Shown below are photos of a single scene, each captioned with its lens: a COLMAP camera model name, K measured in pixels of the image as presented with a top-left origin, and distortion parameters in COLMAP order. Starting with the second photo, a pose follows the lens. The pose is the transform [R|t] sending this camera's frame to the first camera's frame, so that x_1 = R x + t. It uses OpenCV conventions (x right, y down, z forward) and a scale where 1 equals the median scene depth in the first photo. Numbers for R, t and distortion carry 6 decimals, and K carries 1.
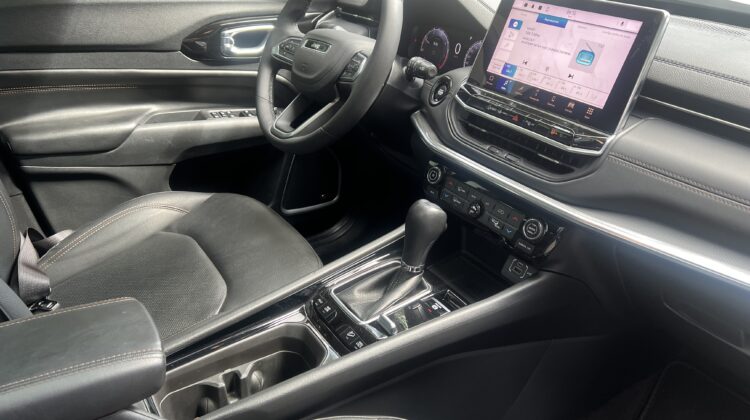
lens RADIAL K [[565.3, 0, 374.9], [0, 565.3, 219.7], [0, 0, 1]] dist [-0.016274, -0.001786]
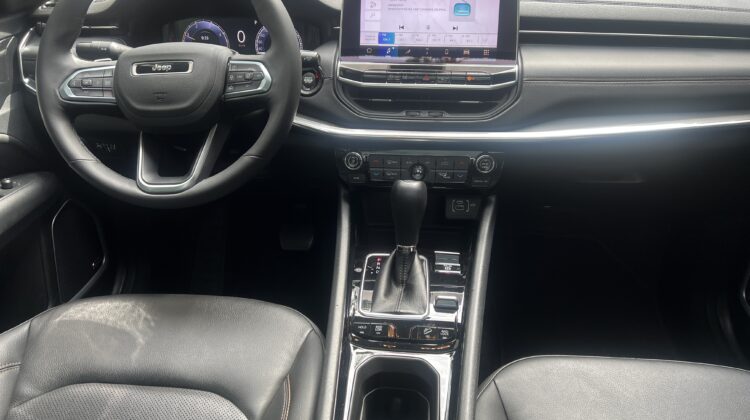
lens RADIAL K [[570.9, 0, 375.0], [0, 570.9, 210.0], [0, 0, 1]] dist [0.011751, -0.000111]
pose [[0.636046, -0.415991, 0.649921, -0.604780], [0.396281, 0.898788, 0.187461, -0.189816], [-0.662123, 0.138317, 0.736520, 0.286129]]
